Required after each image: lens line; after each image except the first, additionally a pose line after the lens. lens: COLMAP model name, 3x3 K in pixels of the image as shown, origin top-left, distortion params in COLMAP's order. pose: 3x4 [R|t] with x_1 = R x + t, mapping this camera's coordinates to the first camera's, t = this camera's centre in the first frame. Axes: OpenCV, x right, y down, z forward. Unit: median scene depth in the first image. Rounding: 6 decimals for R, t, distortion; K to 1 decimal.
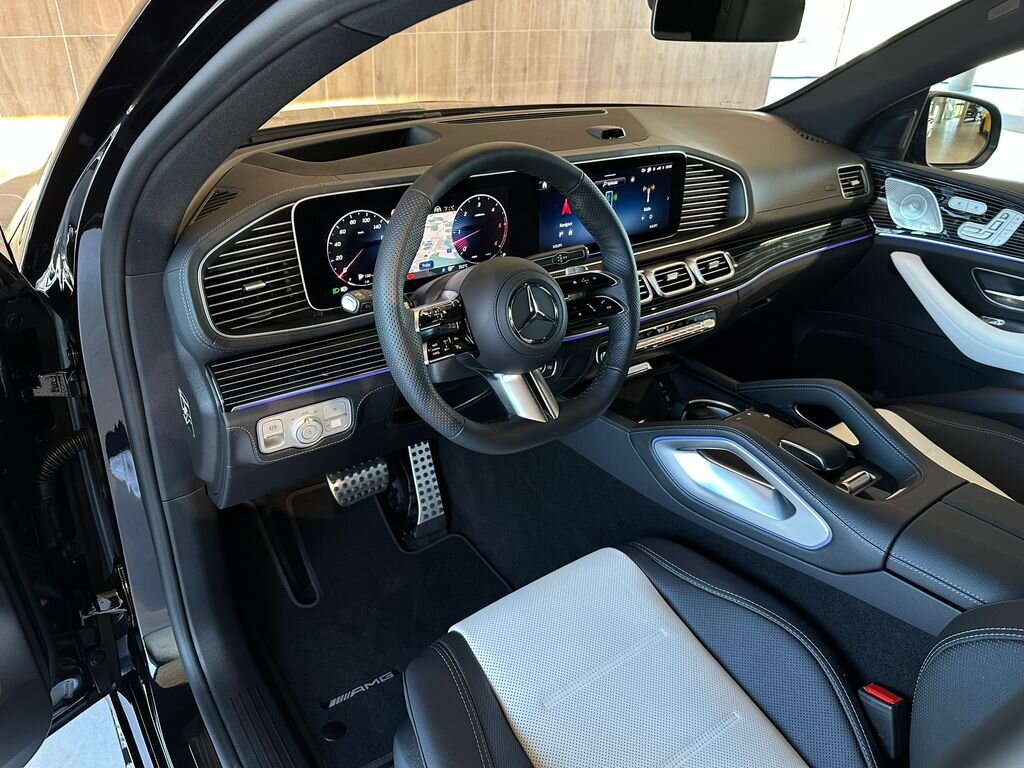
lens RADIAL K [[708.4, 0, 512.0], [0, 708.4, 384.0], [0, 0, 1]] dist [0.000809, -0.000805]
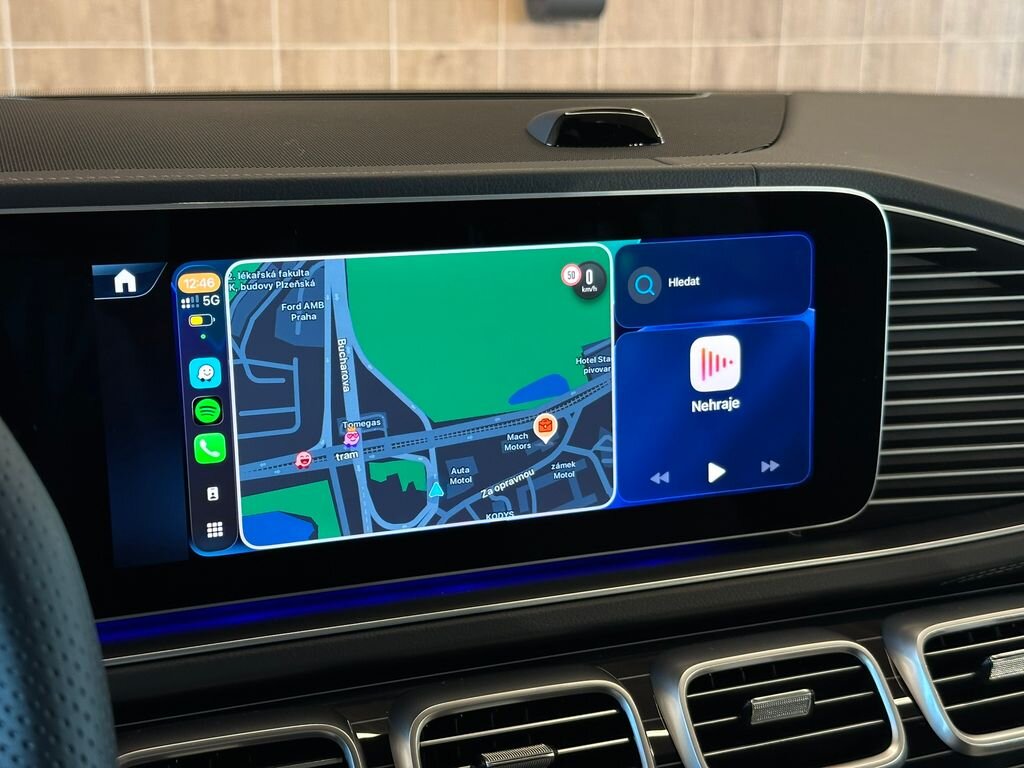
lens RADIAL K [[1550.9, 0, 512.0], [0, 1550.9, 384.0], [0, 0, 1]] dist [0.125088, -0.107560]
pose [[0.972157, 0.039116, -0.231042, 0.321857], [-0.098944, 0.962285, -0.253411, -0.147329], [0.212416, 0.269216, 0.939363, 0.622410]]
